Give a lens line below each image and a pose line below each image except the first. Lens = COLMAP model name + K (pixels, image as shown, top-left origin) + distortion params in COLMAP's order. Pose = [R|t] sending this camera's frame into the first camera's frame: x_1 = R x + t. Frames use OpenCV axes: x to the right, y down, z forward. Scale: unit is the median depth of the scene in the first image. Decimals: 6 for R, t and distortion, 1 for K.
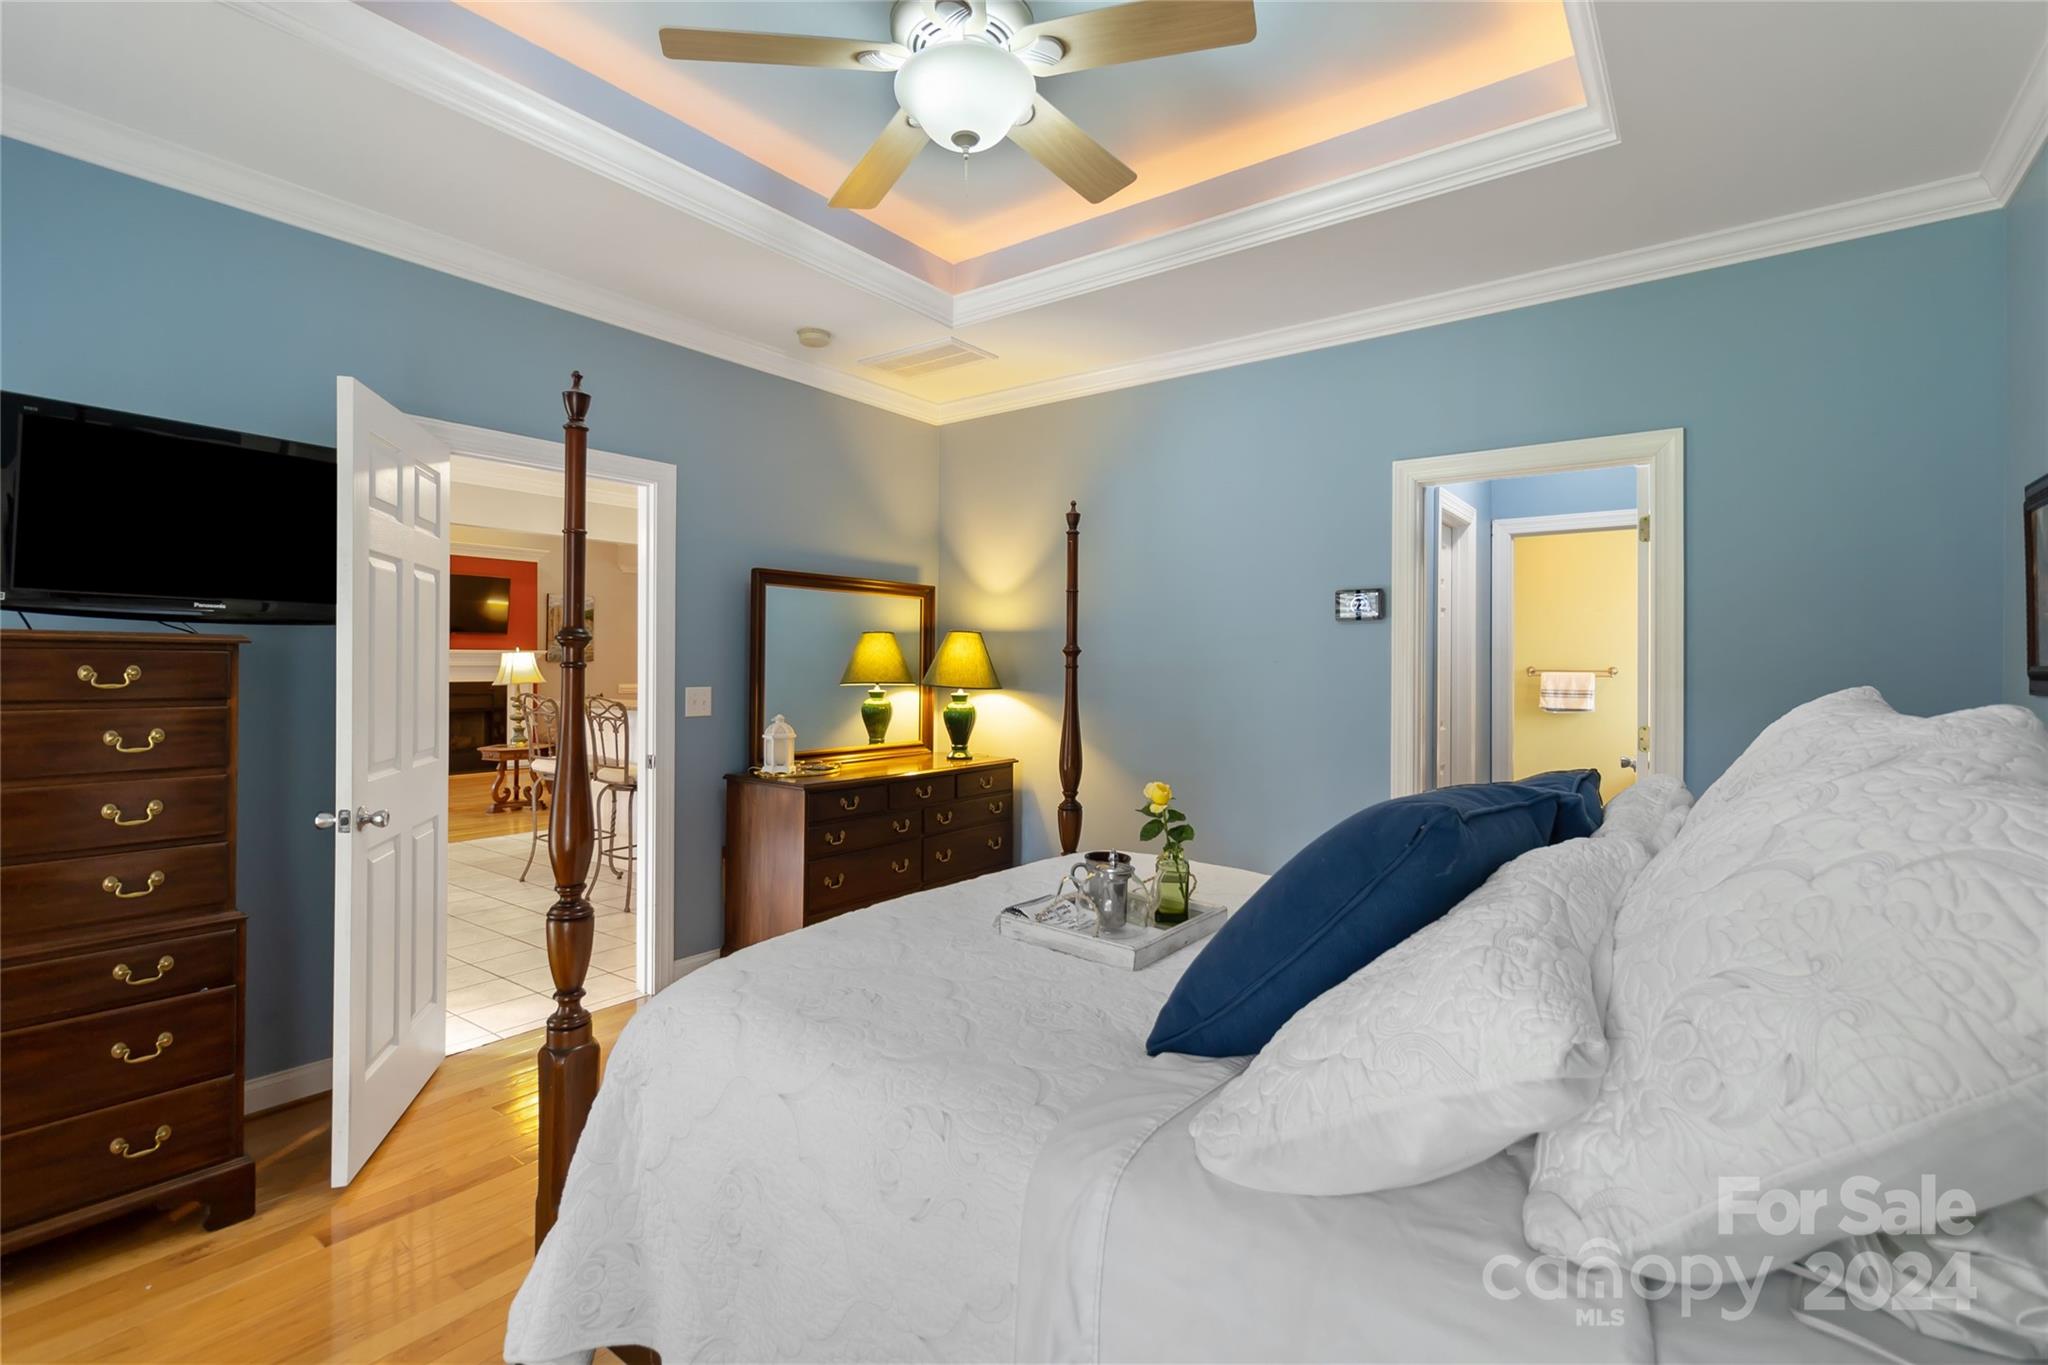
lens RADIAL K [[959.6, 0, 1016.7], [0, 959.6, 673.9], [0, 0, 1]] dist [-0.001563, 0.000416]
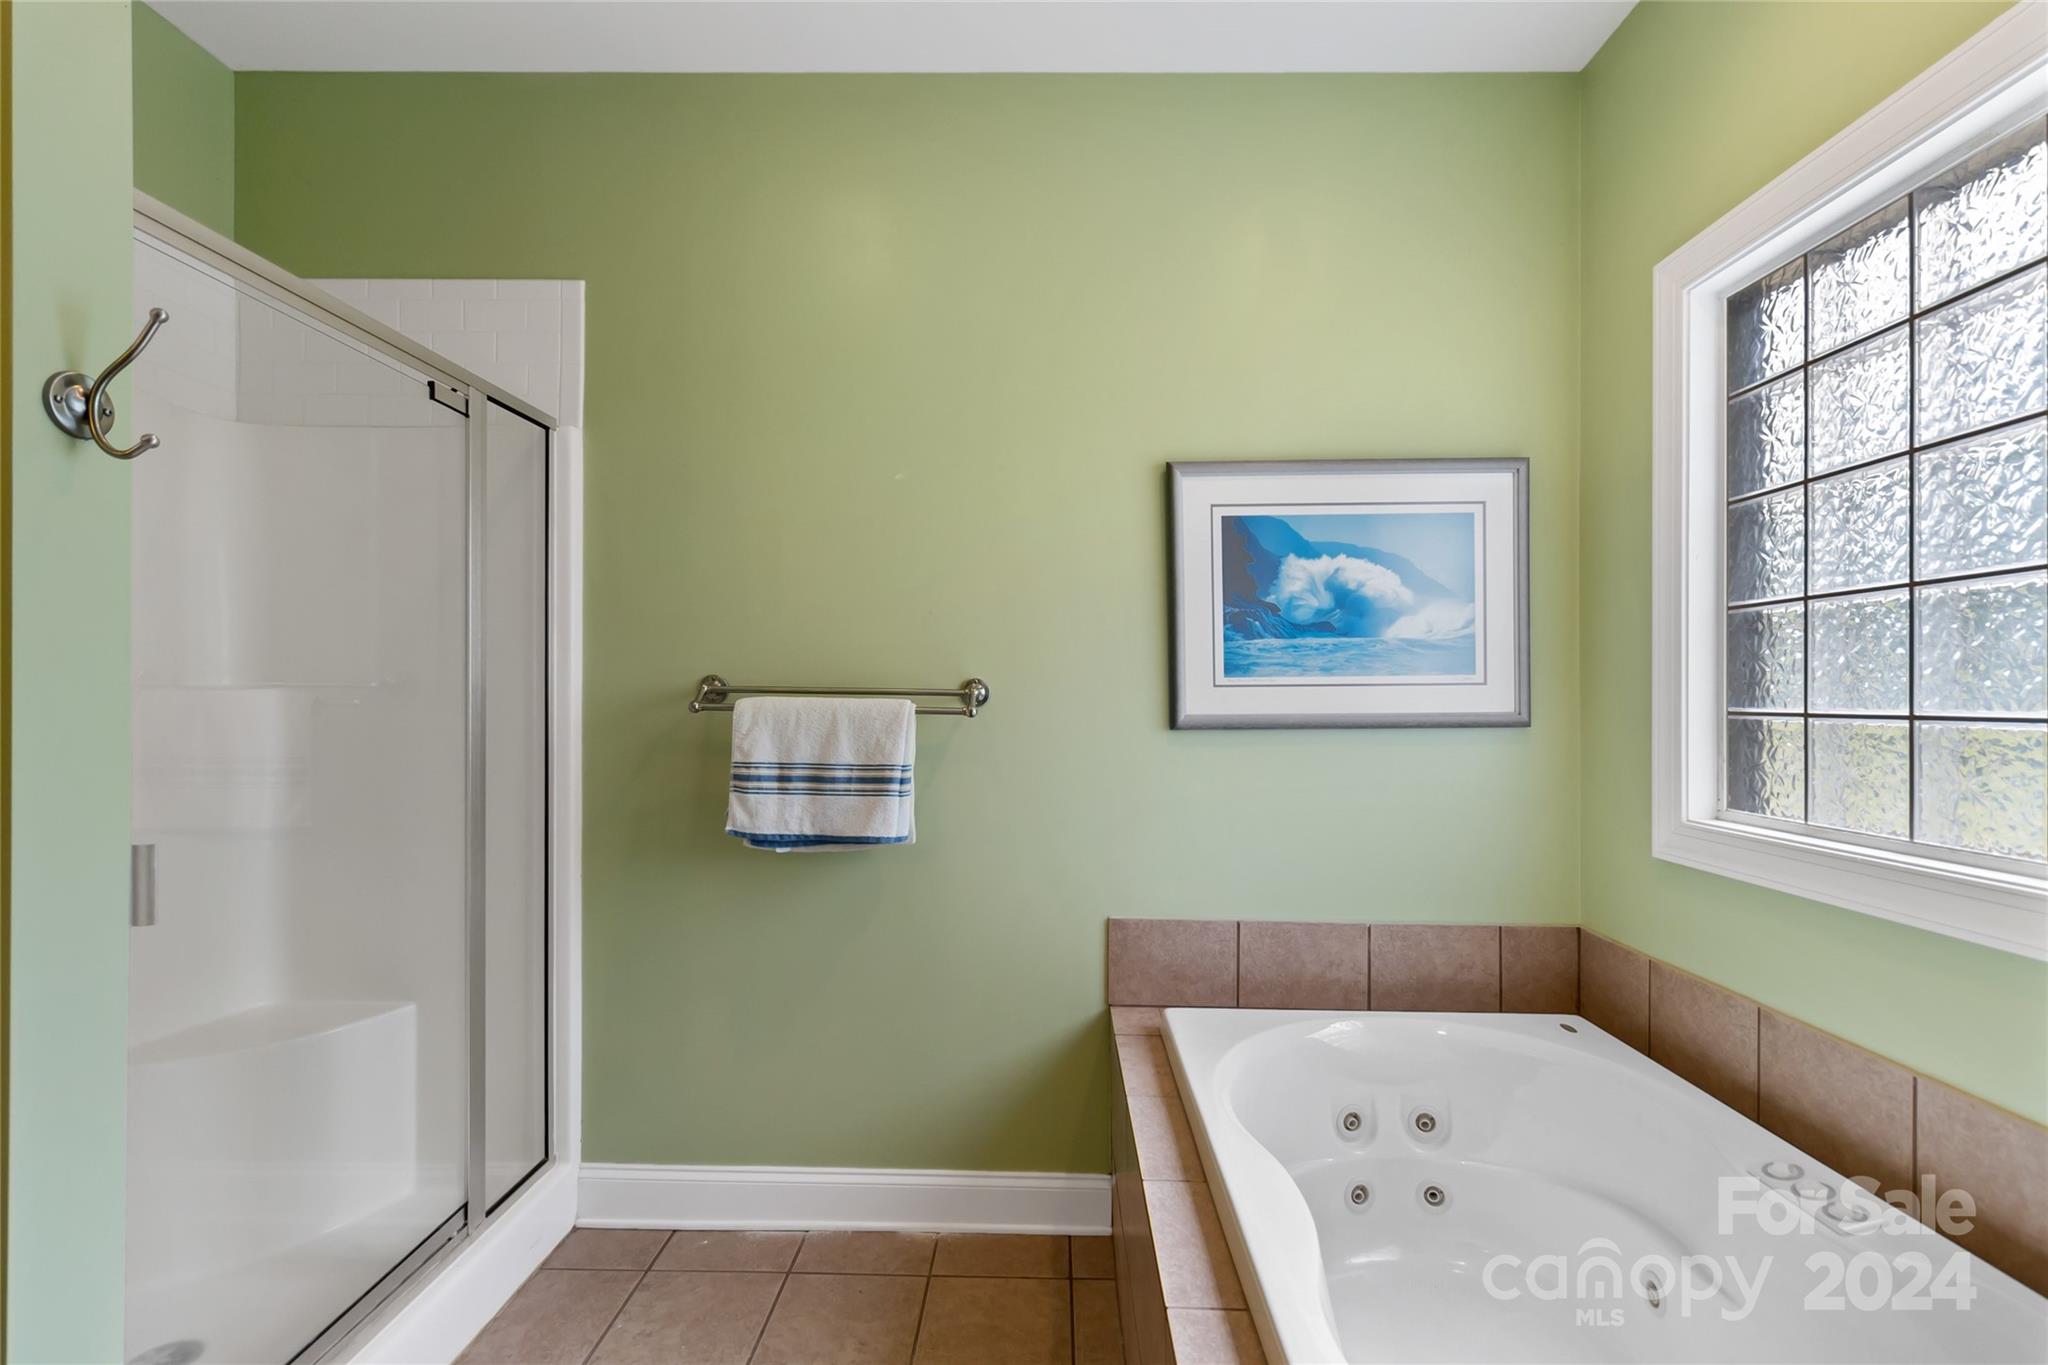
lens RADIAL K [[959.6, 0, 1016.7], [0, 959.6, 673.9], [0, 0, 1]] dist [-0.001563, 0.000416]
pose [[0.823109, 0.014500, 0.567698, 0.469812], [-0.001054, 0.999711, -0.024006, -0.001479], [-0.567882, 0.019161, 0.822887, 0.757071]]
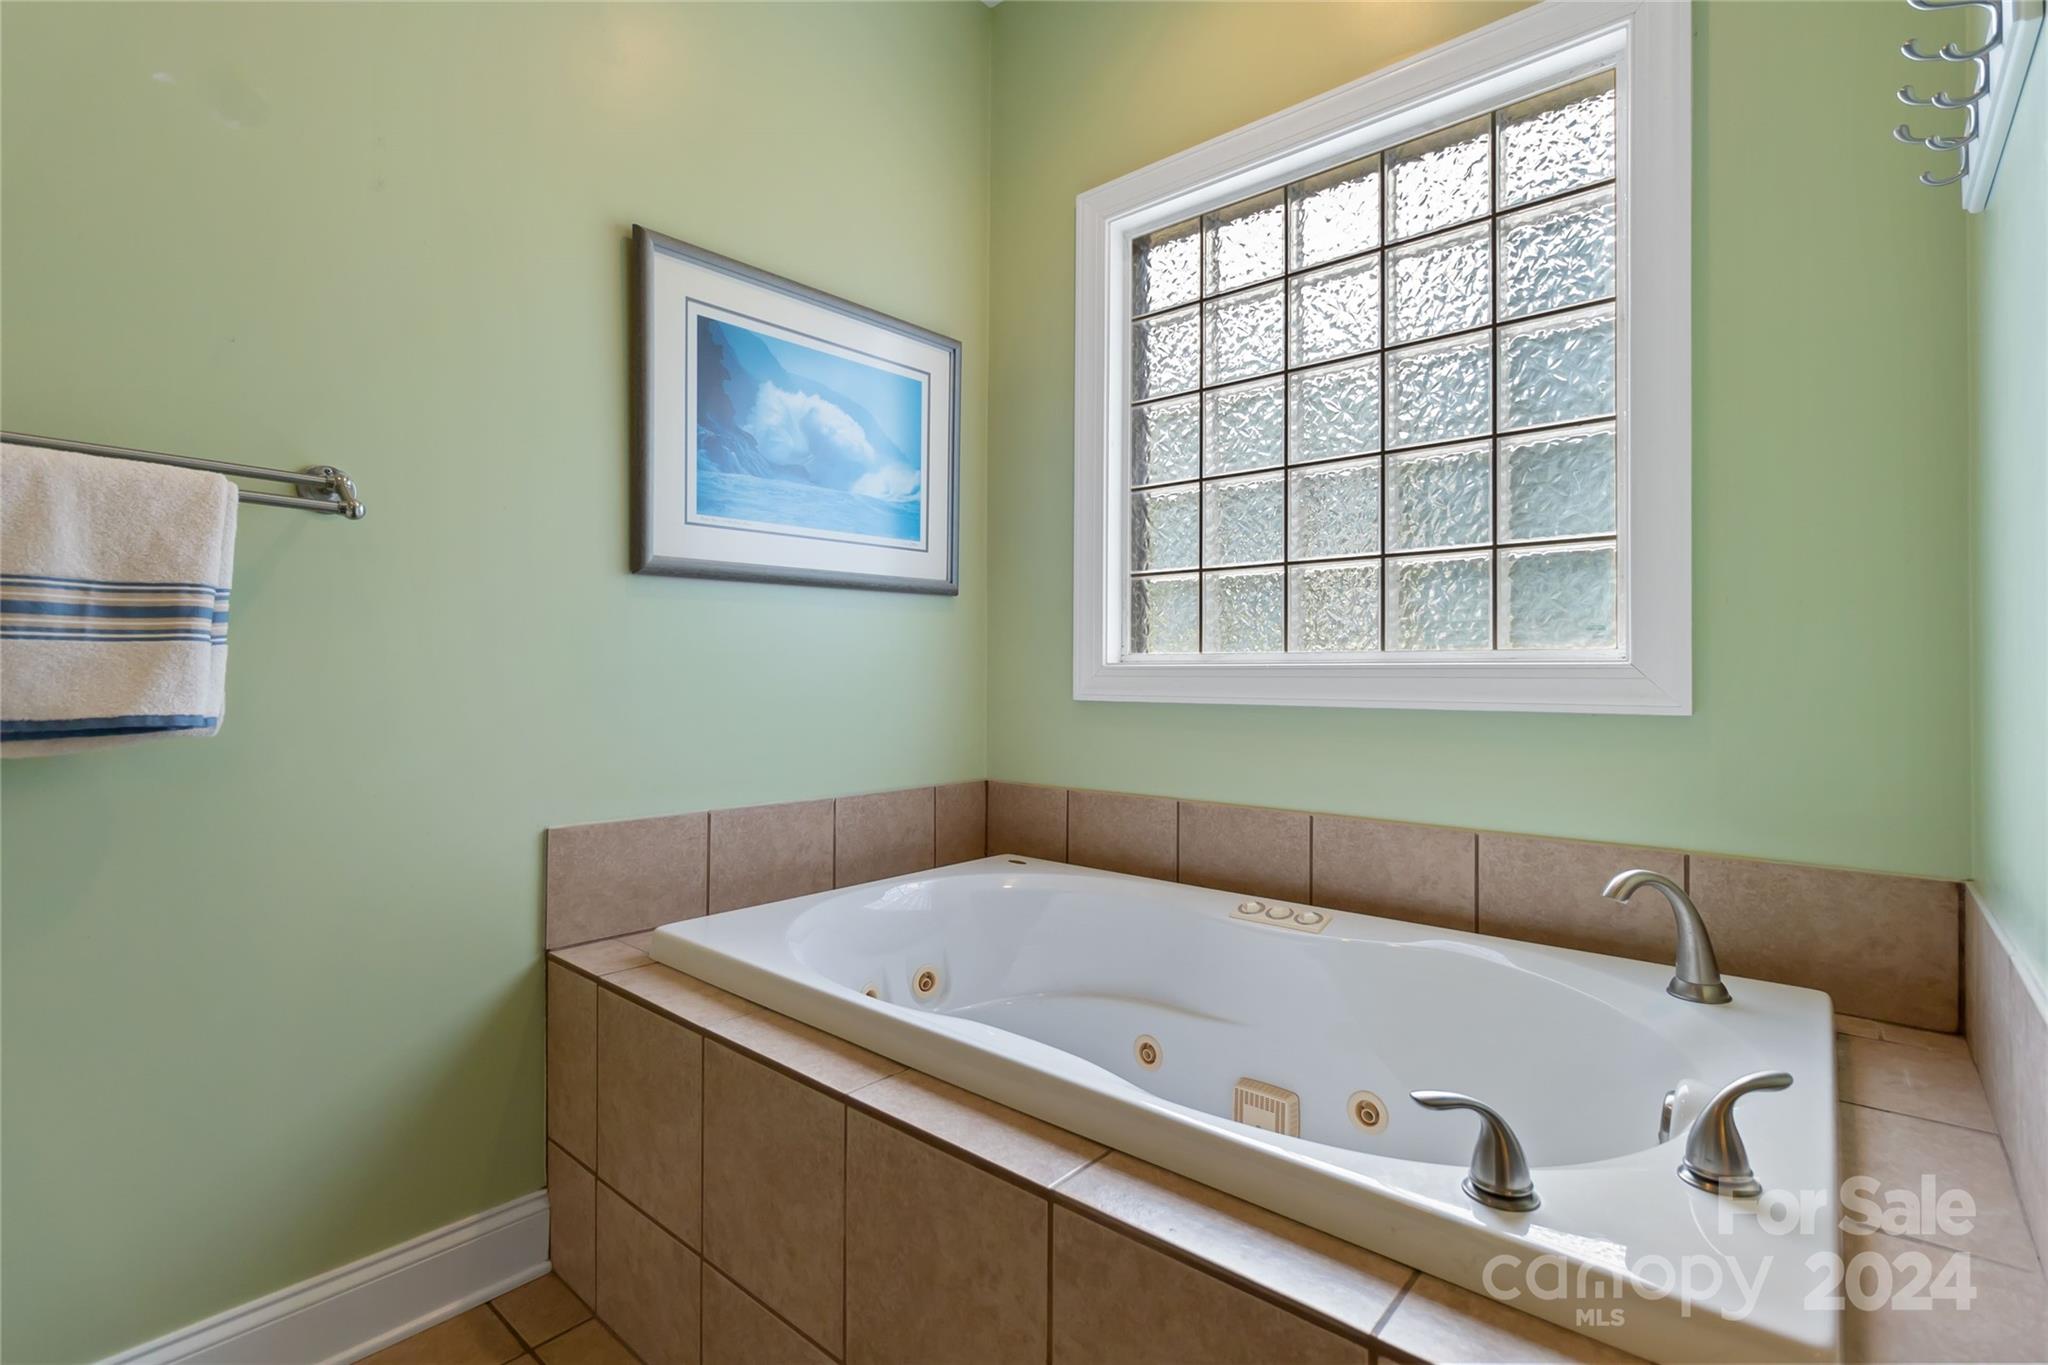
lens RADIAL K [[963.3, 0, 1021.4], [0, 963.3, 645.0], [0, 0, 1]] dist [-0.002132, 0.000362]
pose [[0.070874, 0.026163, 0.997142, 0.457903], [-0.000688, 0.999657, -0.026180, 0.029101], [-0.997485, 0.001169, 0.070868, 0.858423]]
